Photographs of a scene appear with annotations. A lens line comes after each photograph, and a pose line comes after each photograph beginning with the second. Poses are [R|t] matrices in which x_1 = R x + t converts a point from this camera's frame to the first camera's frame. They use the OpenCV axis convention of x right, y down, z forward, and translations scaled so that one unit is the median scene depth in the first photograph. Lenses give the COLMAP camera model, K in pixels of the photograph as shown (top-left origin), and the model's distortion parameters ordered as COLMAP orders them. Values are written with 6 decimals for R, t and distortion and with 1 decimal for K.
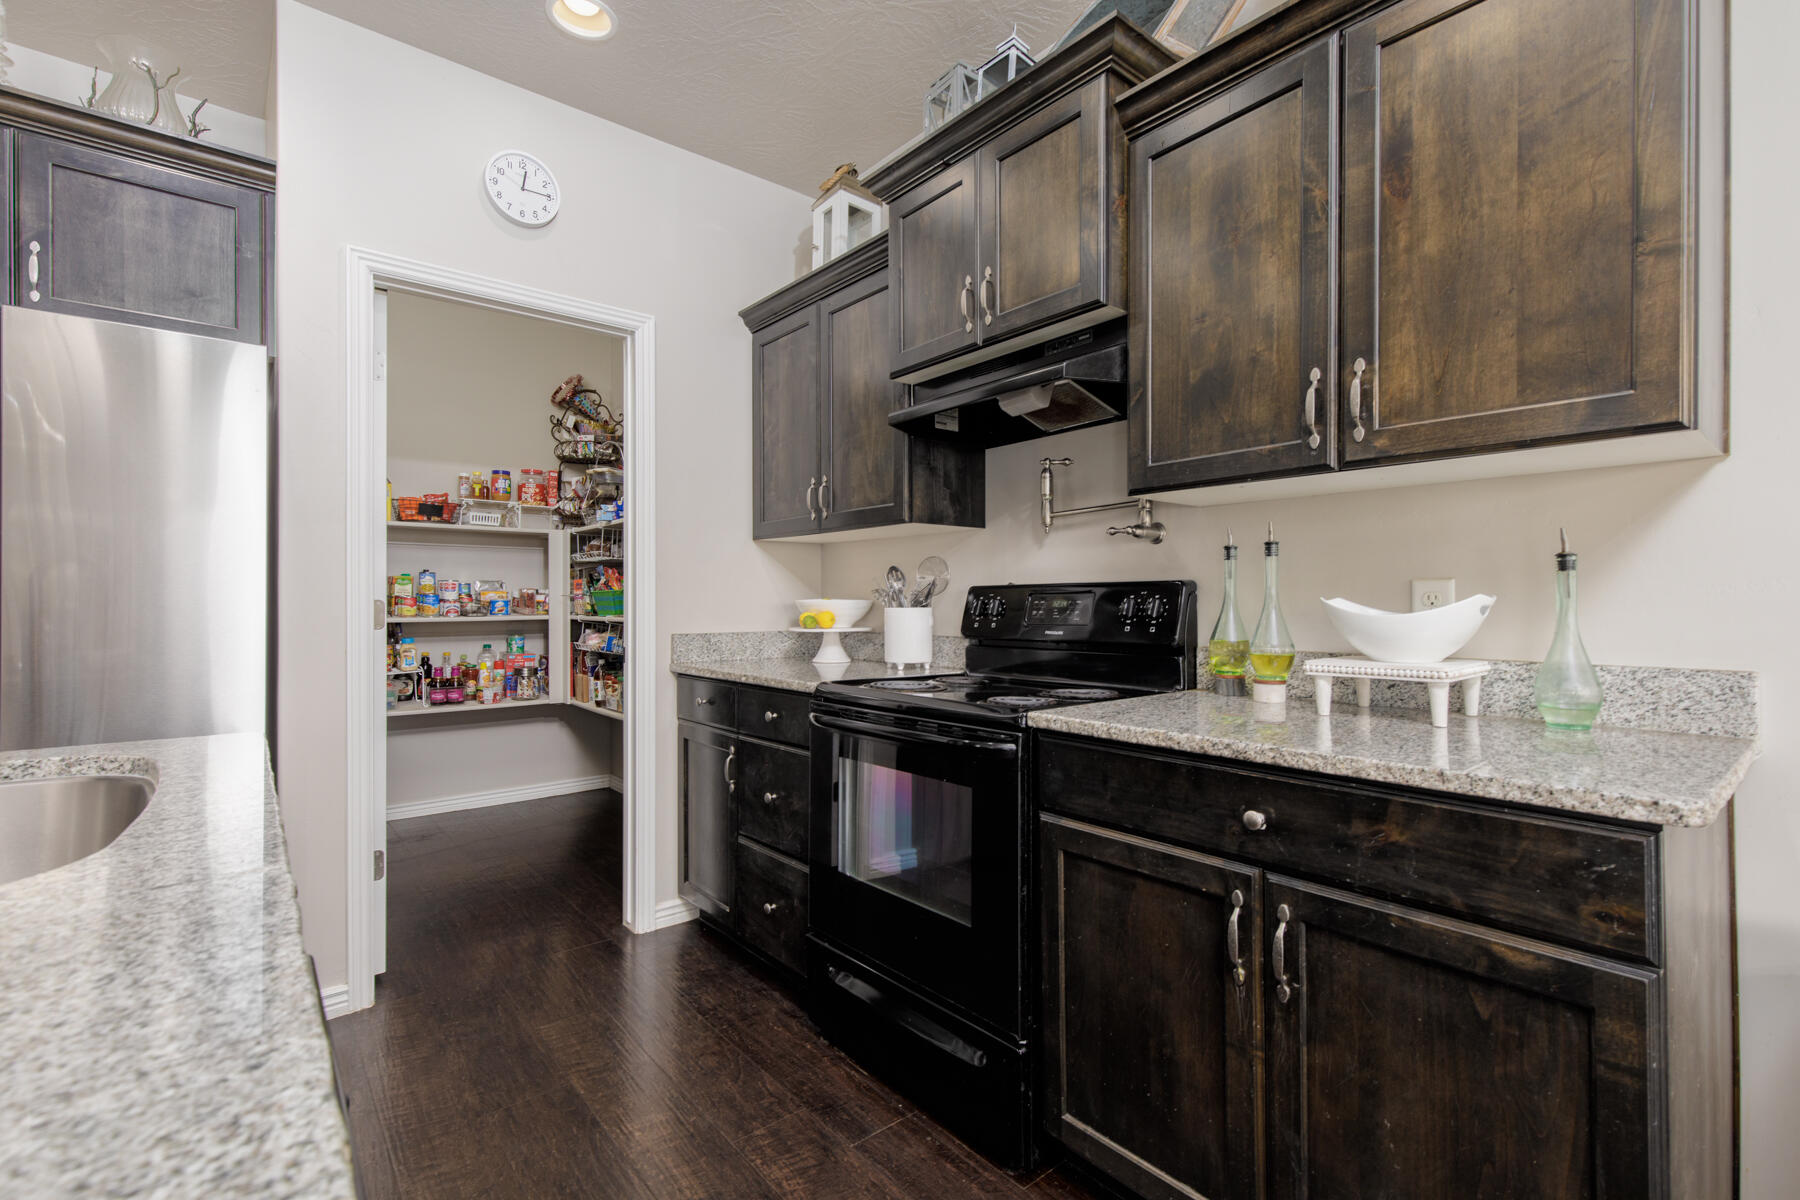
lens RADIAL K [[807.7, 0, 890.2], [0, 807.7, 605.4], [0, 0, 1]] dist [0.008568, -0.000397]
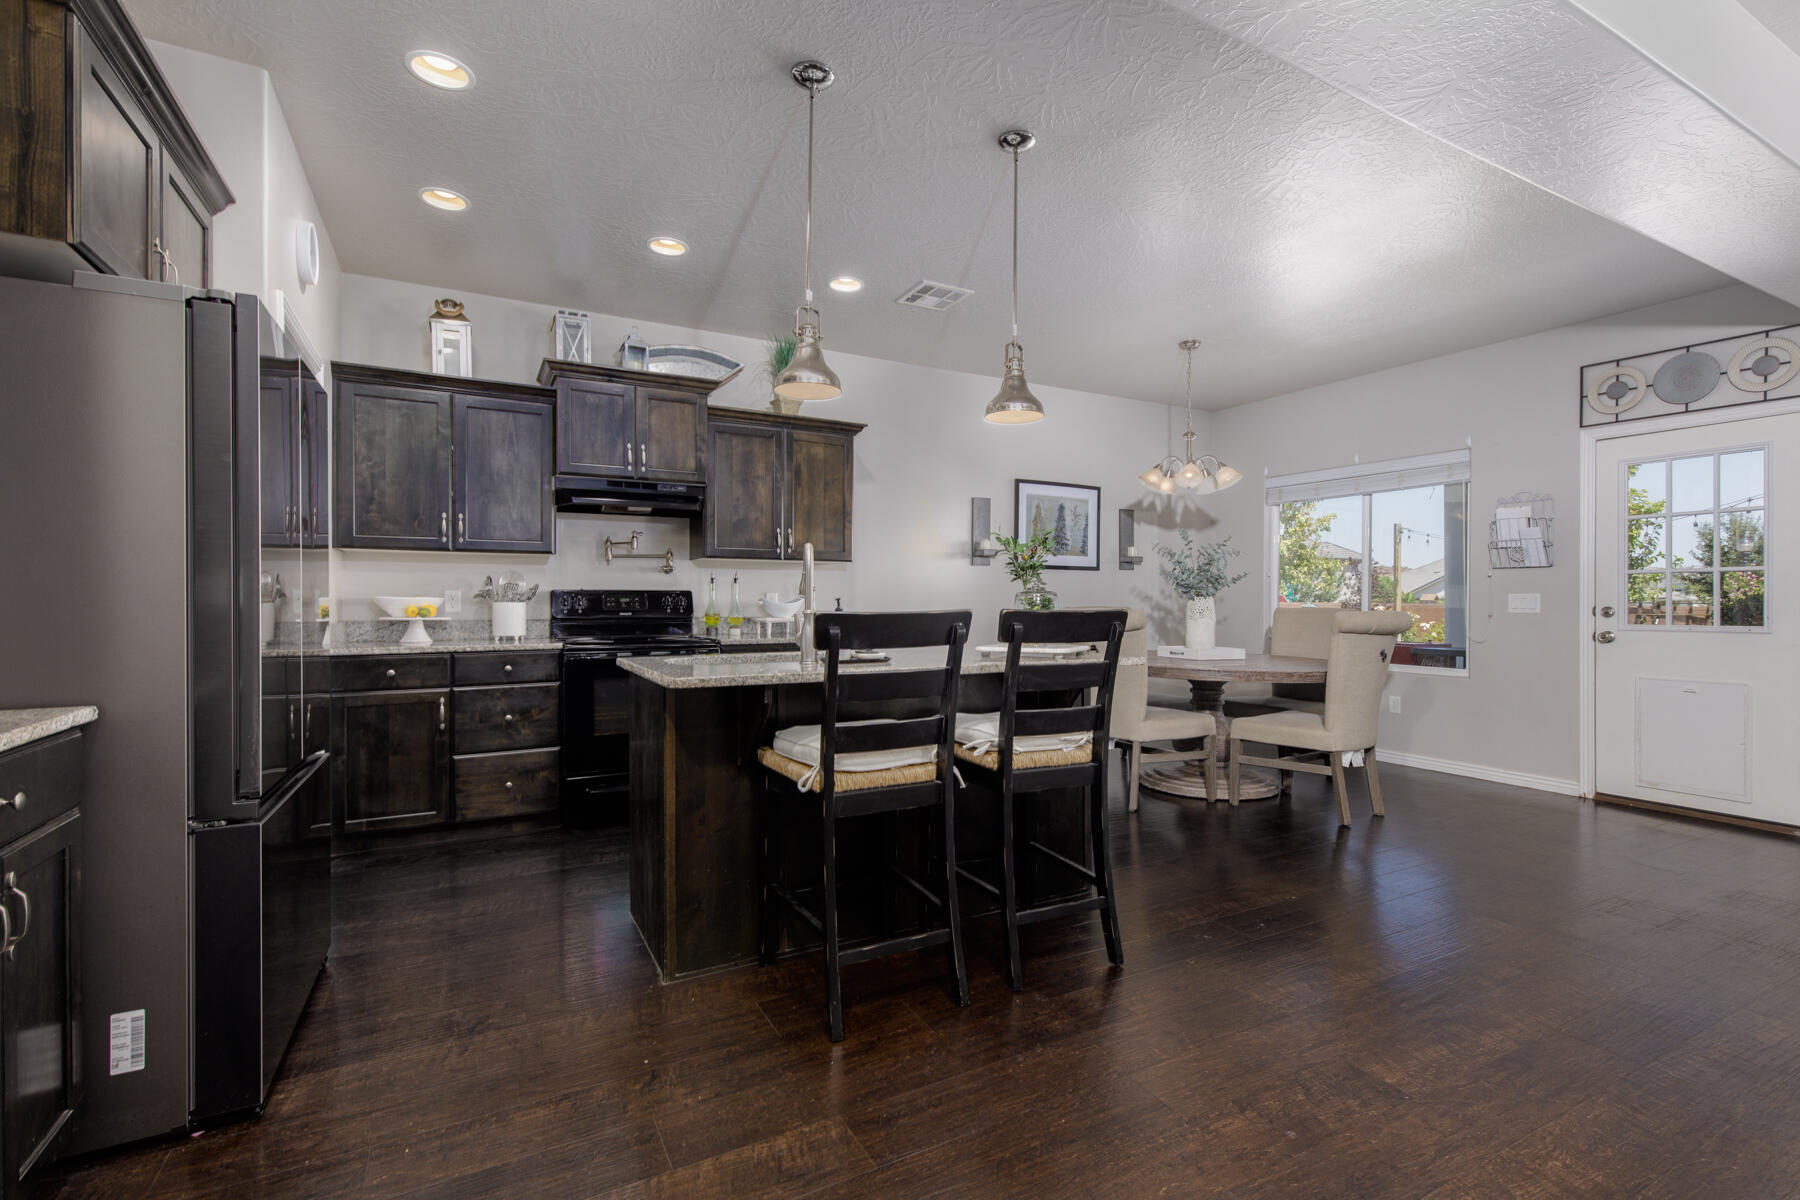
lens RADIAL K [[807.7, 0, 890.2], [0, 807.7, 605.4], [0, 0, 1]] dist [0.008568, -0.000397]
pose [[0.200117, -0.010579, 0.979715, -1.654244], [0.001552, 0.999944, 0.010480, -0.009481], [-0.979771, -0.000577, 0.200122, -0.068104]]
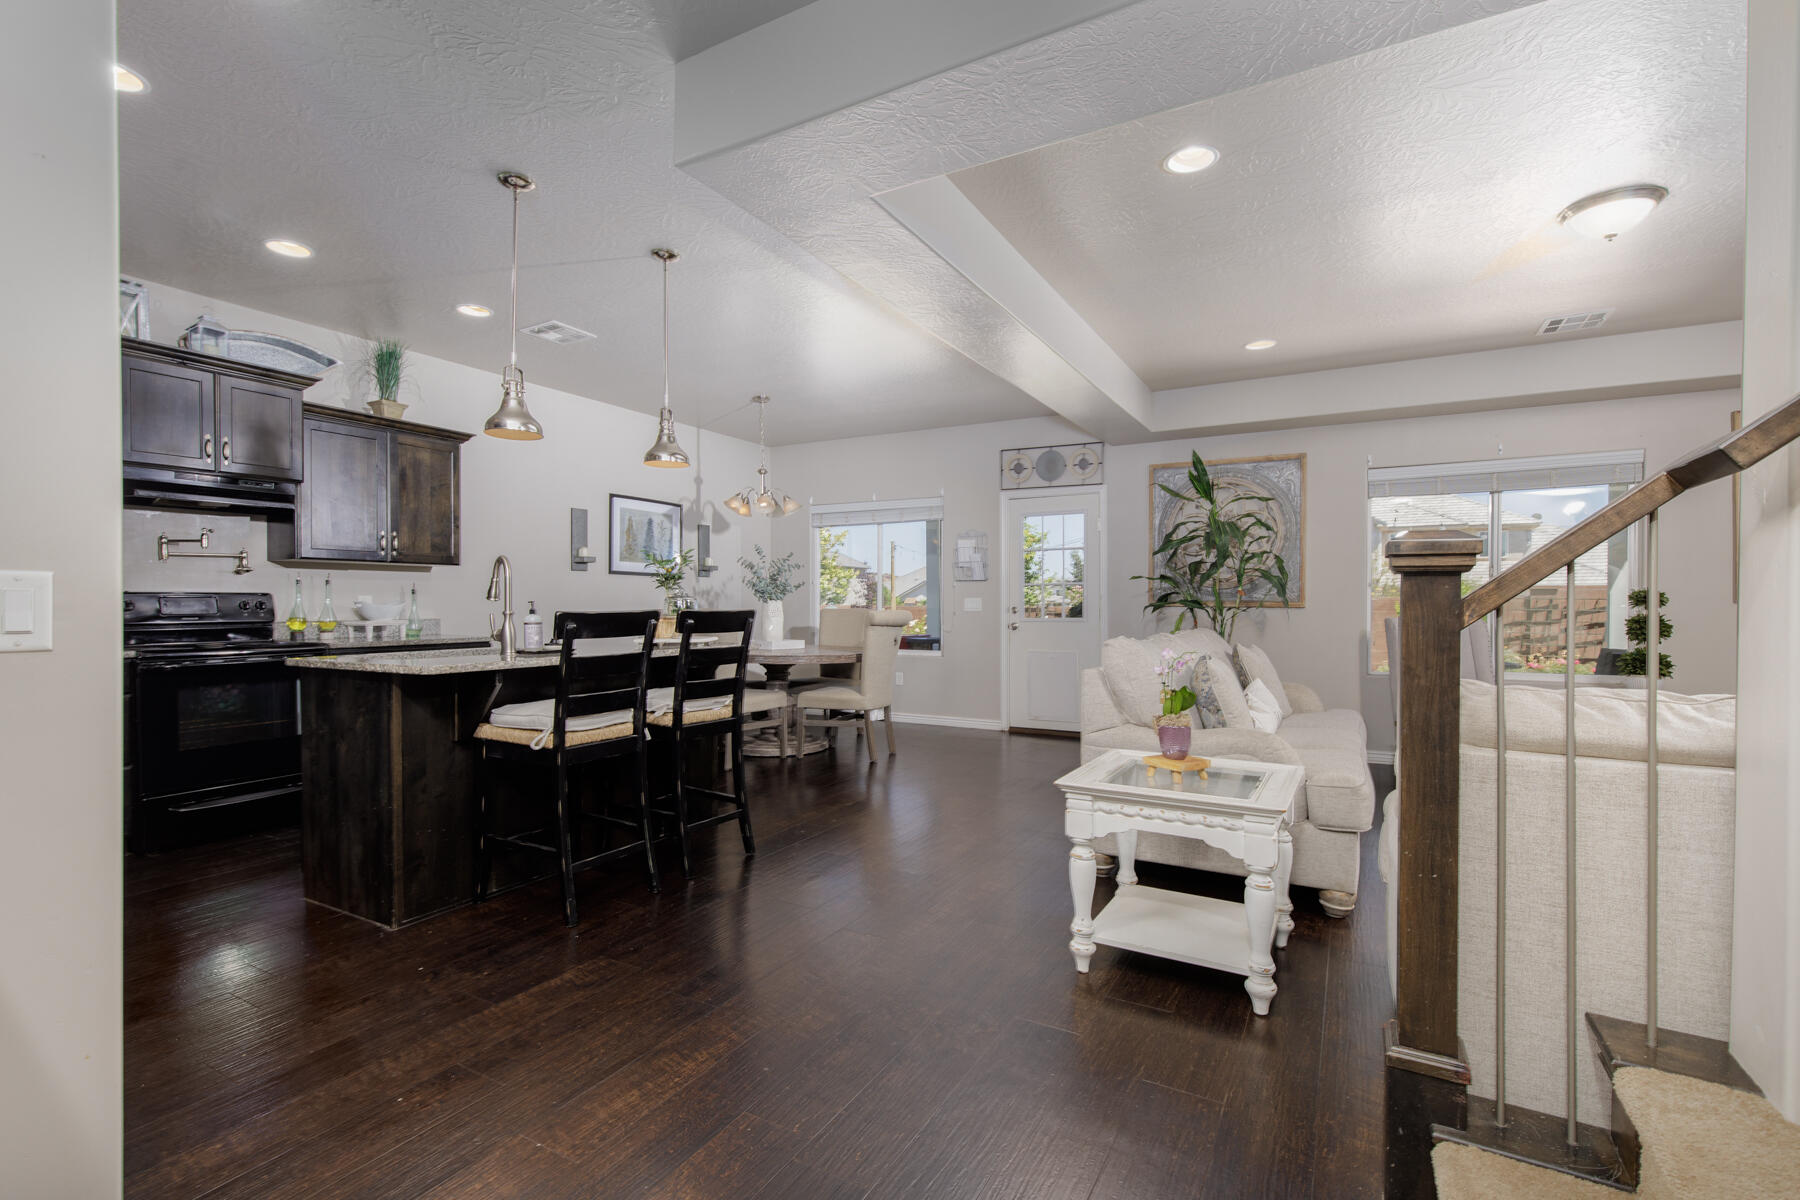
lens RADIAL K [[807.7, 0, 890.2], [0, 807.7, 605.4], [0, 0, 1]] dist [0.008568, -0.000397]
pose [[-0.350223, -0.007159, 0.936639, -2.065506], [0.000145, 0.999970, 0.007698, -0.012093], [-0.936666, 0.002831, -0.350212, 0.129496]]
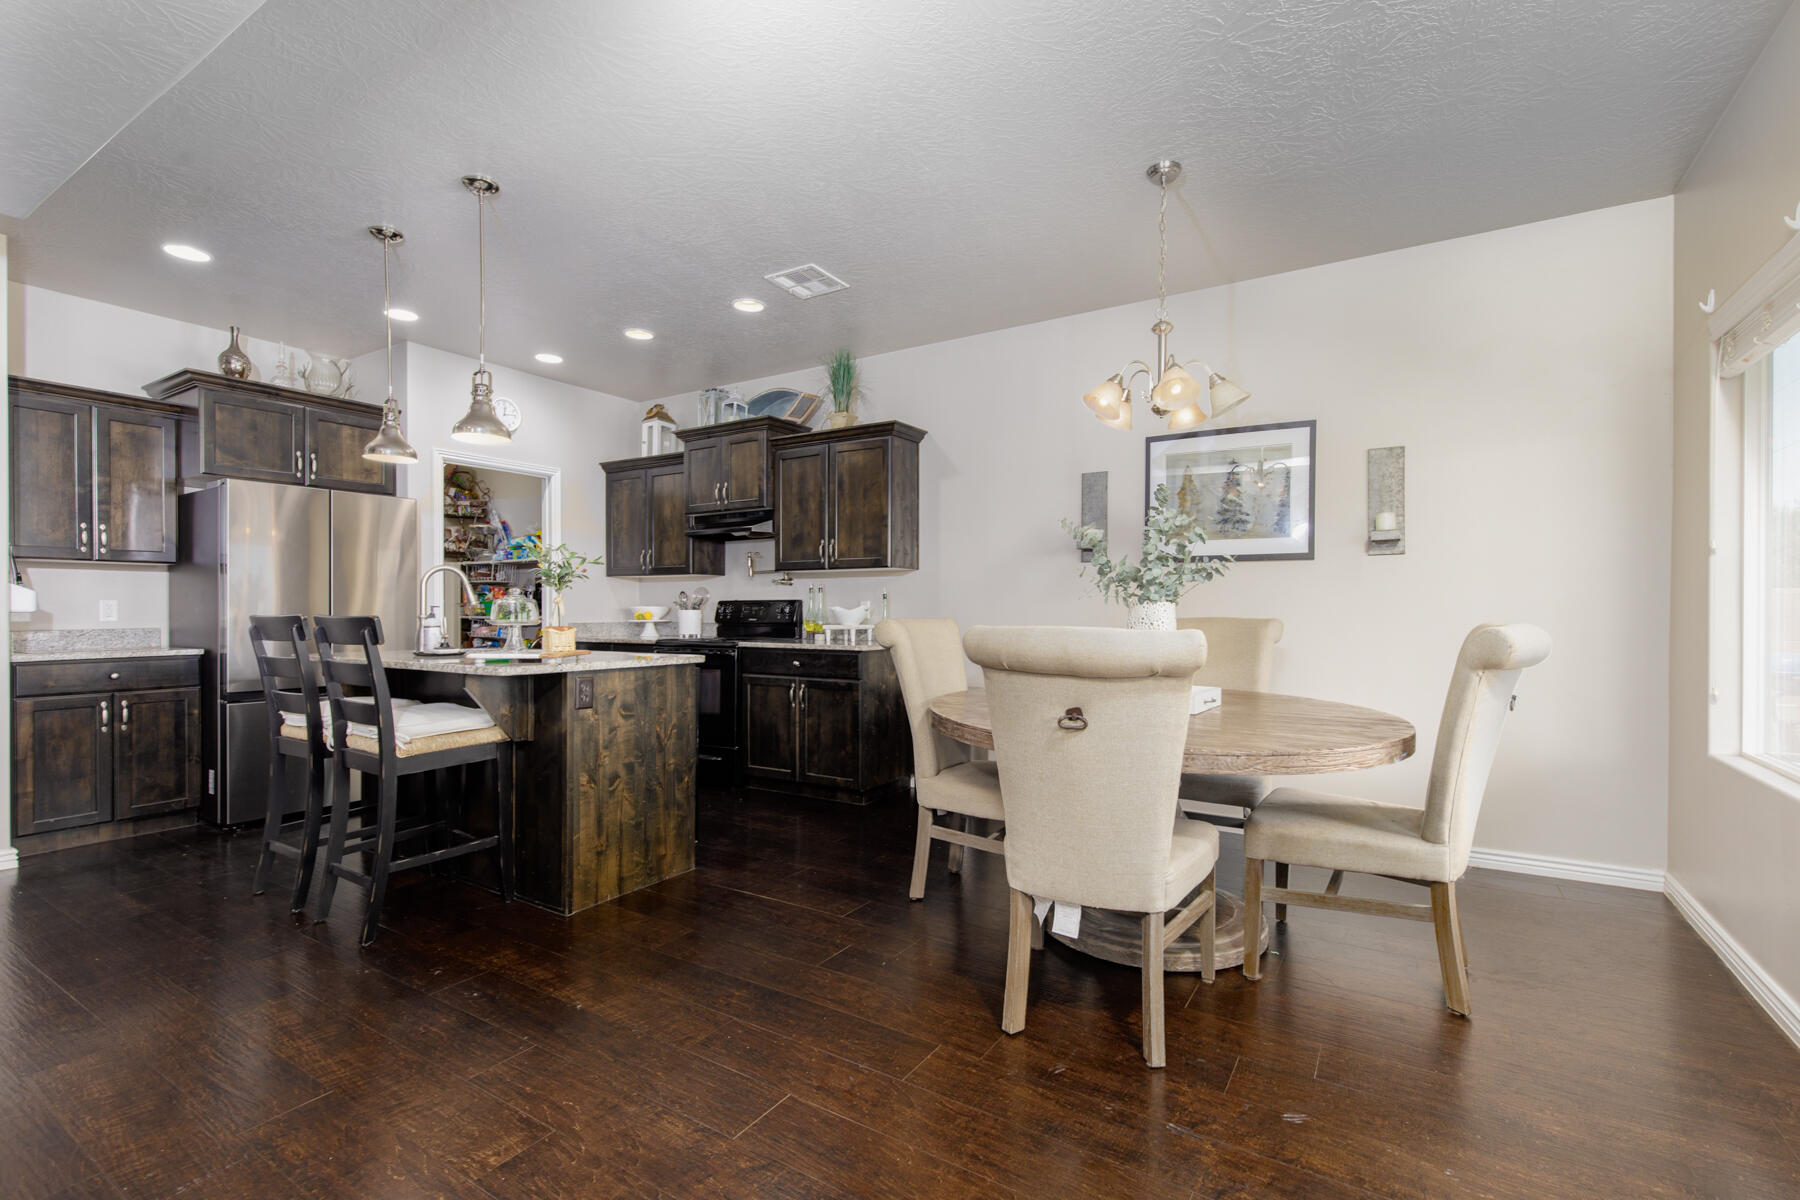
lens RADIAL K [[807.7, 0, 890.2], [0, 807.7, 605.4], [0, 0, 1]] dist [0.008568, -0.000397]
pose [[0.948368, 0.000290, 0.317173, -0.186478], [0.002241, 0.999968, -0.007615, 0.008720], [-0.317165, 0.007932, 0.948337, -1.500169]]
